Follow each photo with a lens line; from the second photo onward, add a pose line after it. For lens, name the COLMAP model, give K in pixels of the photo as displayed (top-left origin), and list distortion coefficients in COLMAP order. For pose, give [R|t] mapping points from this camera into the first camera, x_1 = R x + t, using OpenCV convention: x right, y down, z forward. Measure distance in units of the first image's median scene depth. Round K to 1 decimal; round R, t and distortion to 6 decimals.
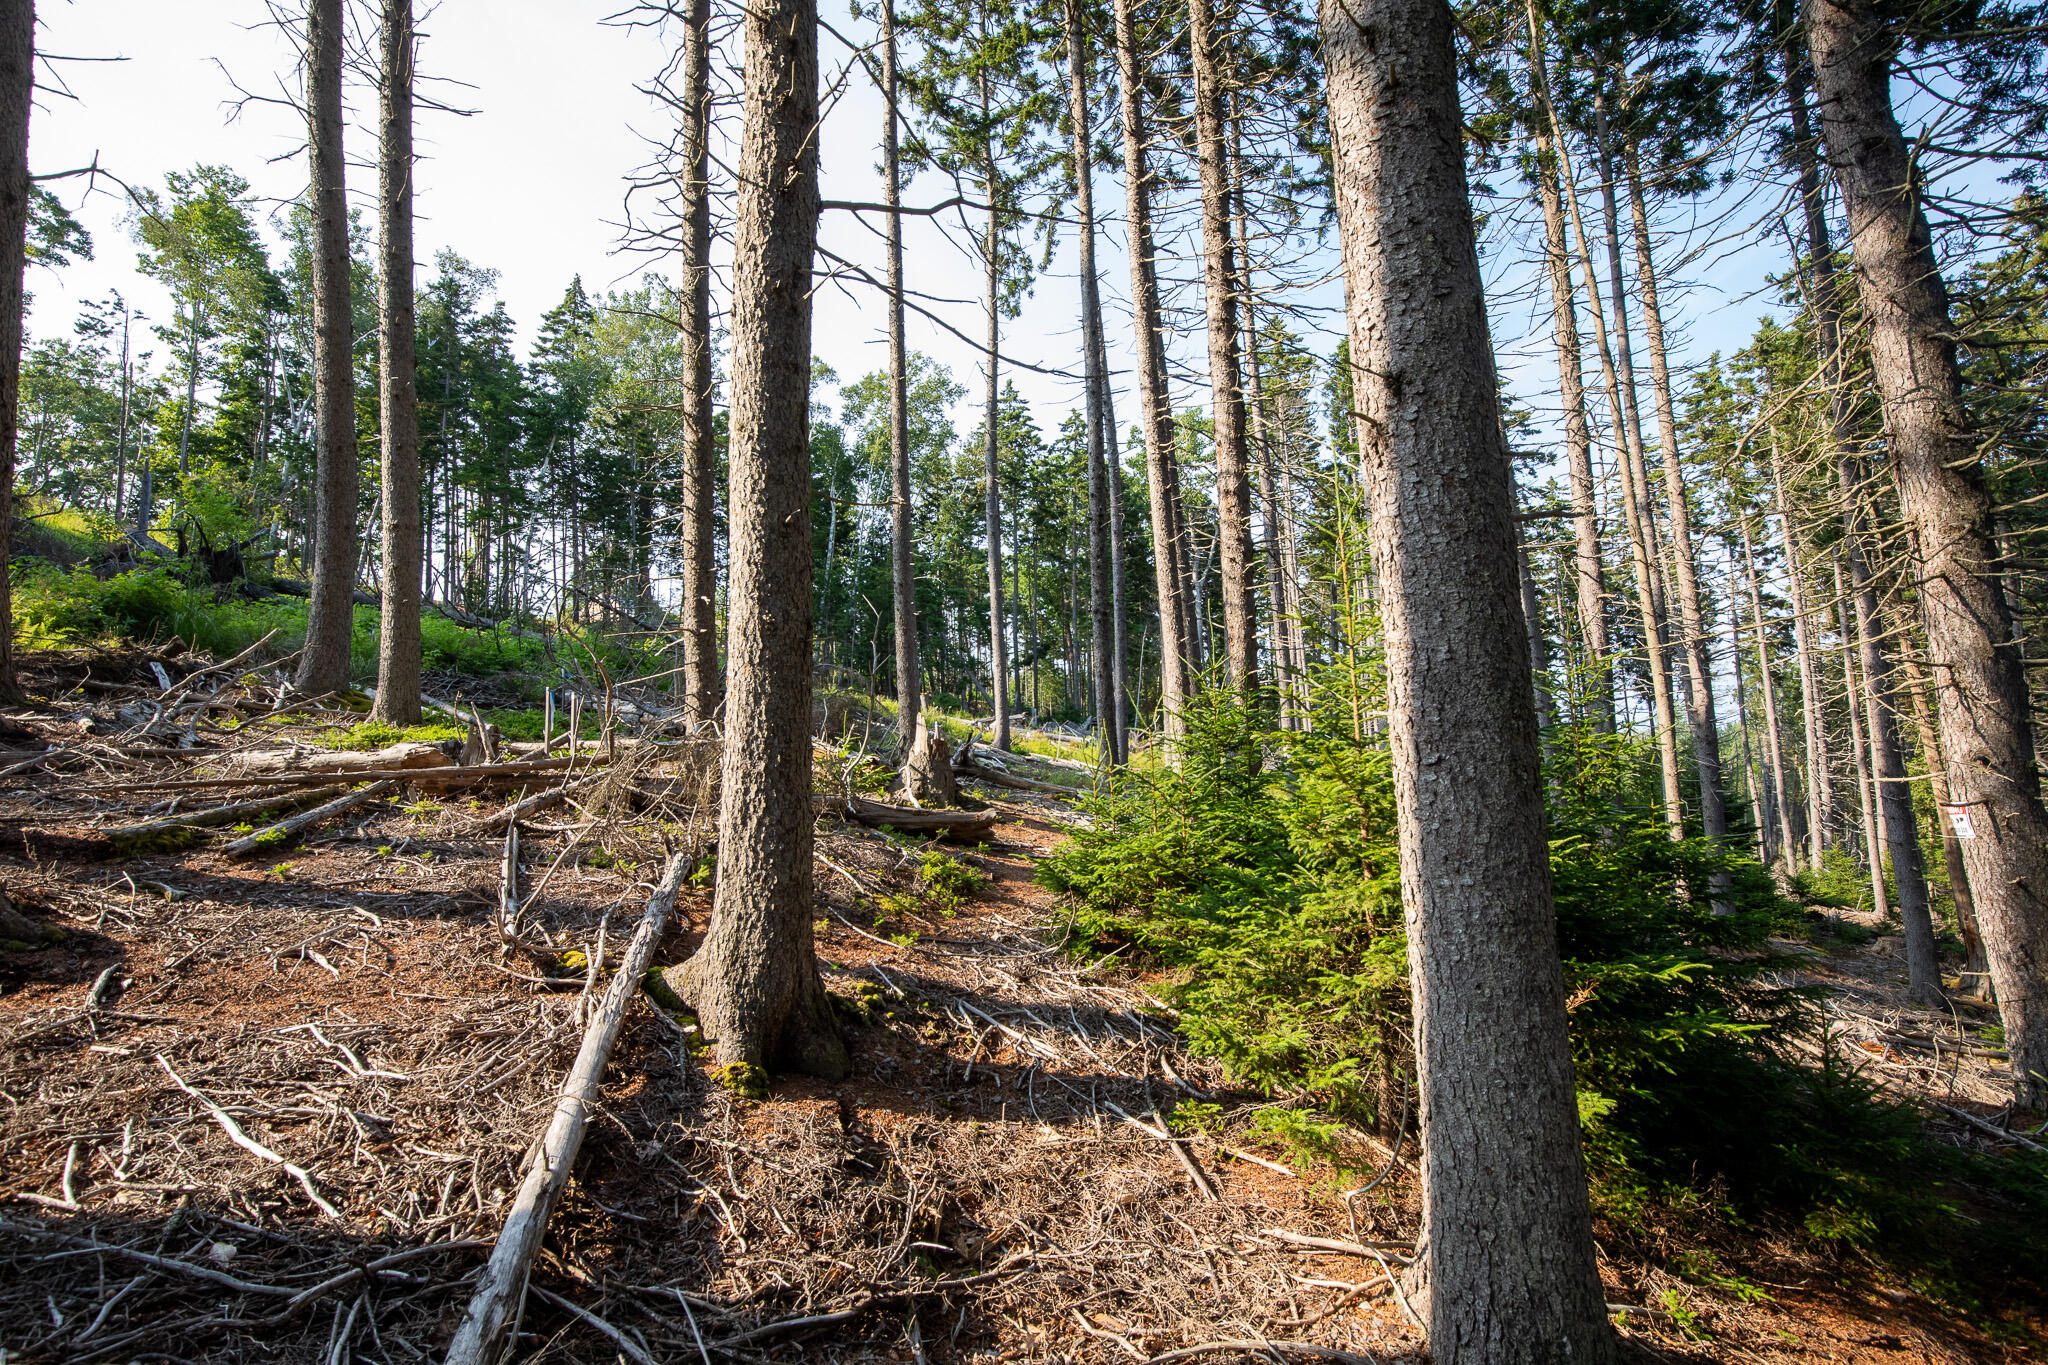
lens RADIAL K [[945.2, 0, 1035.1], [0, 945.2, 685.0], [0, 0, 1]] dist [-0.038059, 0.007713]
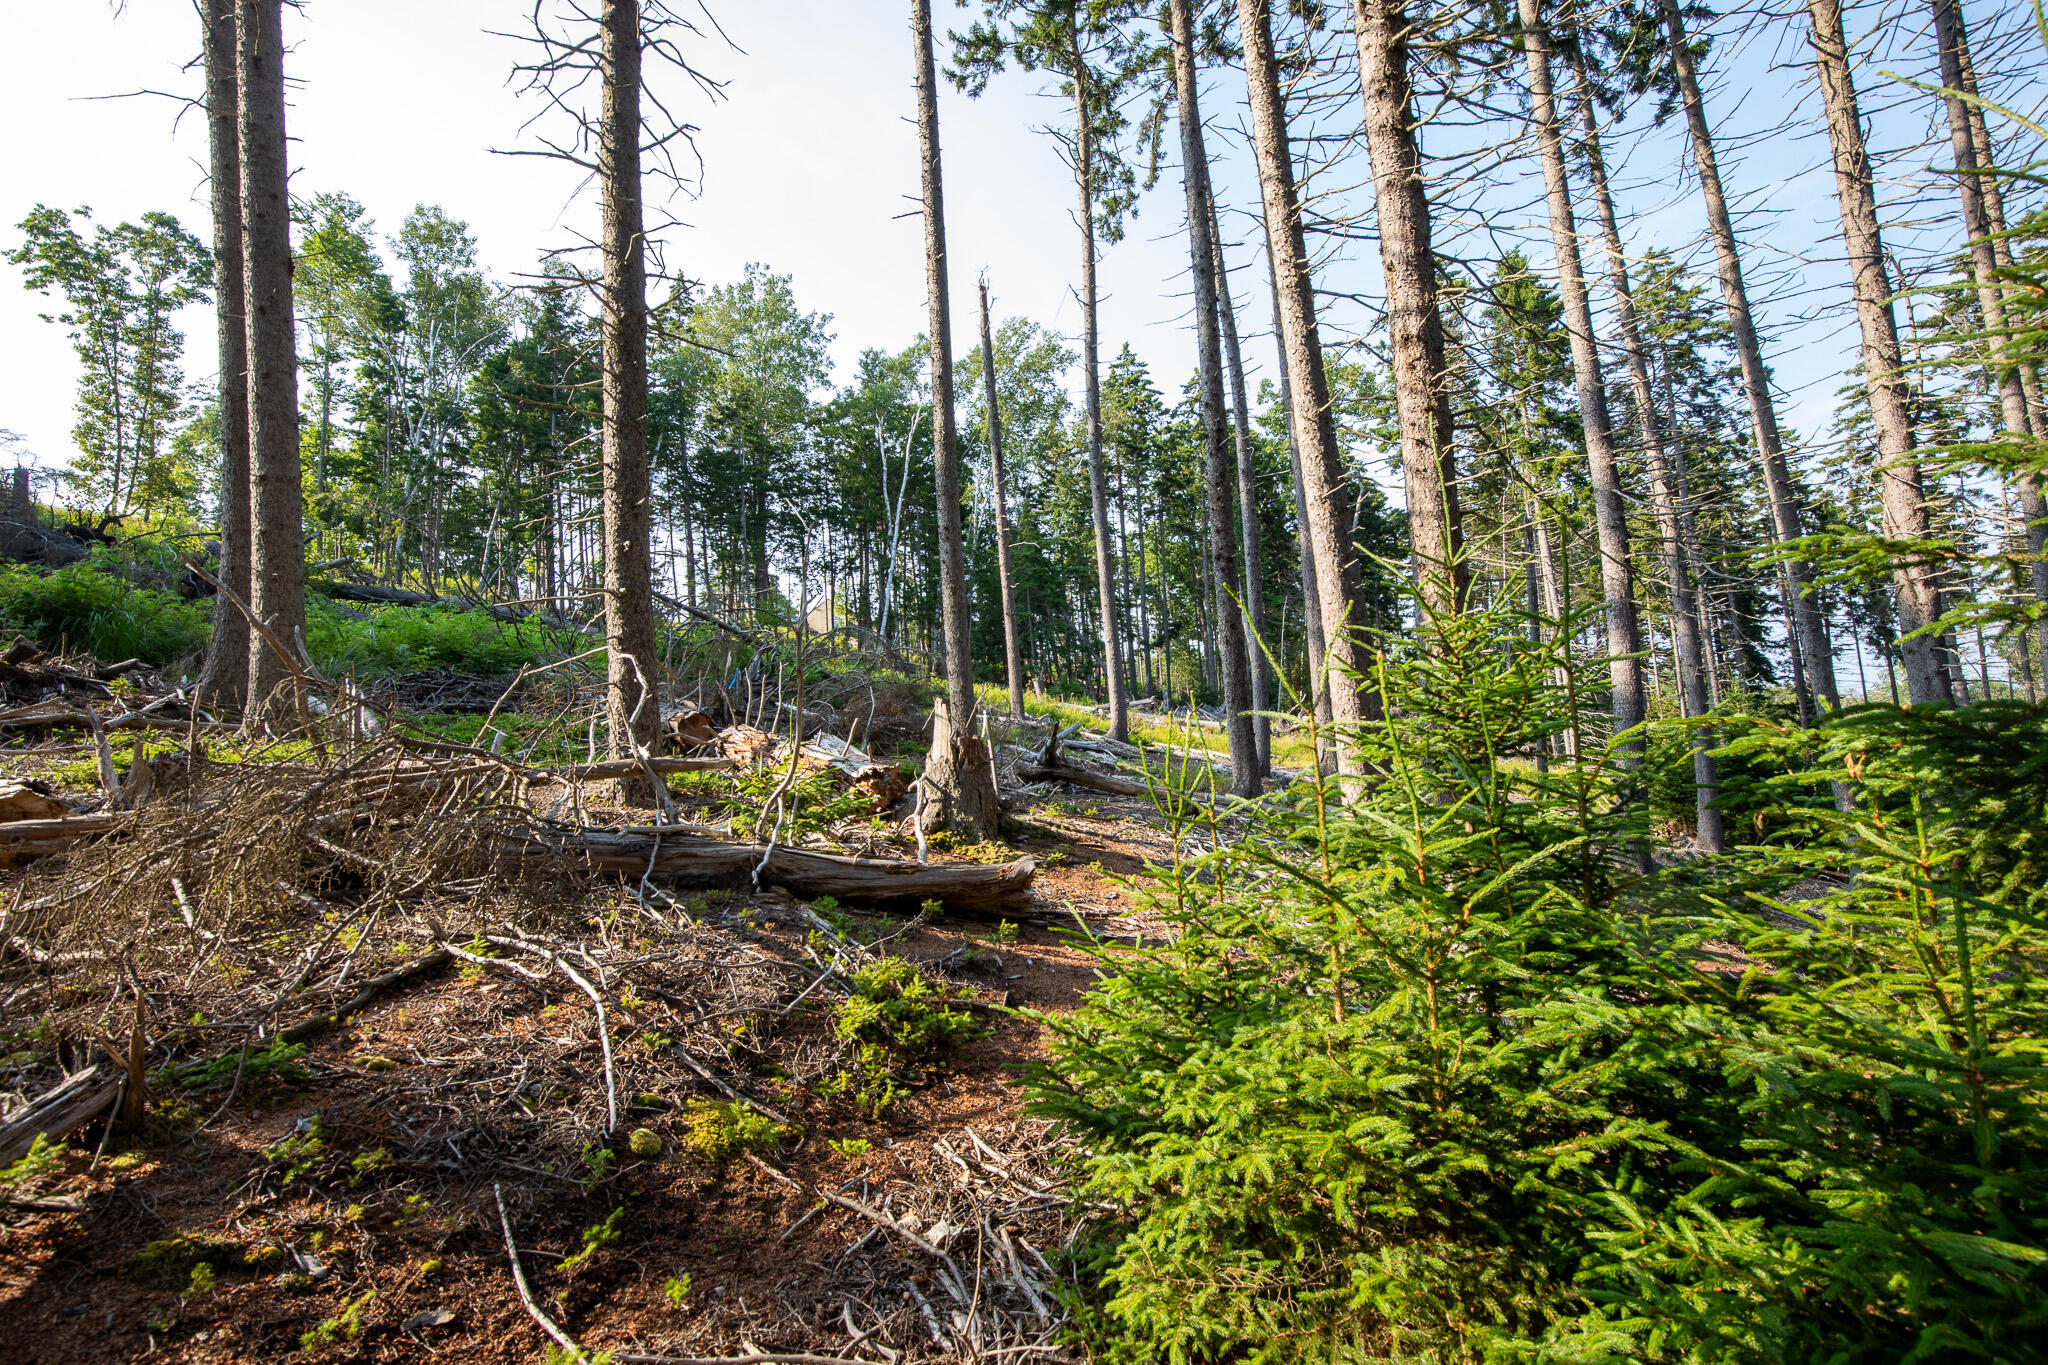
lens RADIAL K [[945.2, 0, 1035.1], [0, 945.2, 685.0], [0, 0, 1]] dist [-0.038059, 0.007713]
pose [[0.988604, -0.038537, -0.145525, 0.013017], [0.040528, 0.999121, 0.010737, 0.005191], [0.144983, -0.016512, 0.989296, 0.116820]]
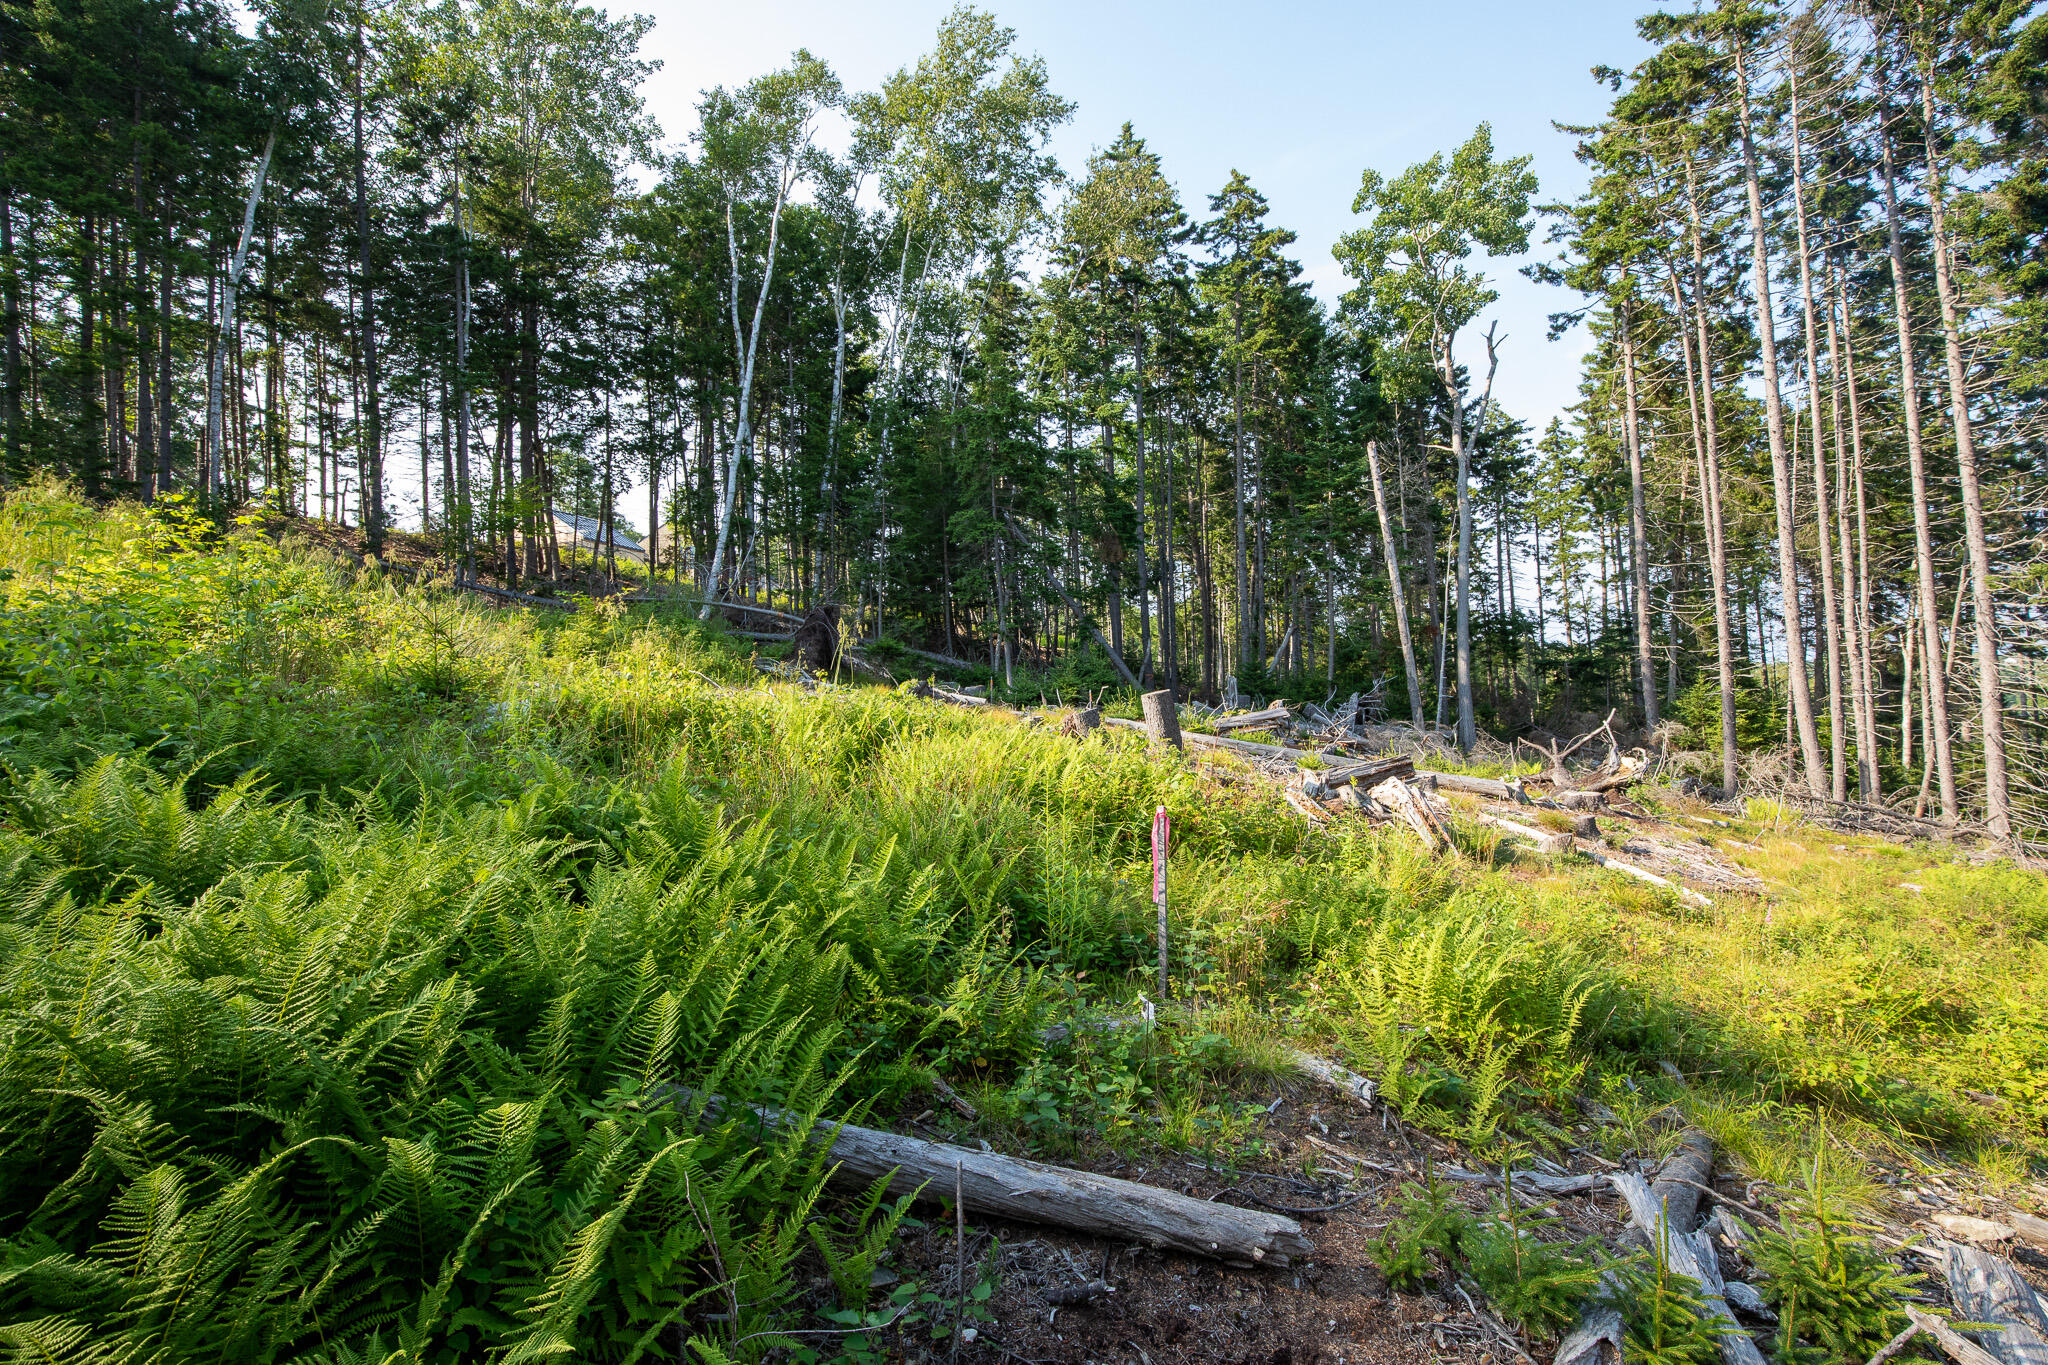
lens RADIAL K [[945.2, 0, 1035.1], [0, 945.2, 685.0], [0, 0, 1]] dist [-0.038059, 0.007713]
pose [[0.999900, -0.002804, -0.013878, -0.165072], [0.003656, 0.998084, 0.061765, -0.002177], [0.013678, -0.061809, 0.997994, 0.788377]]
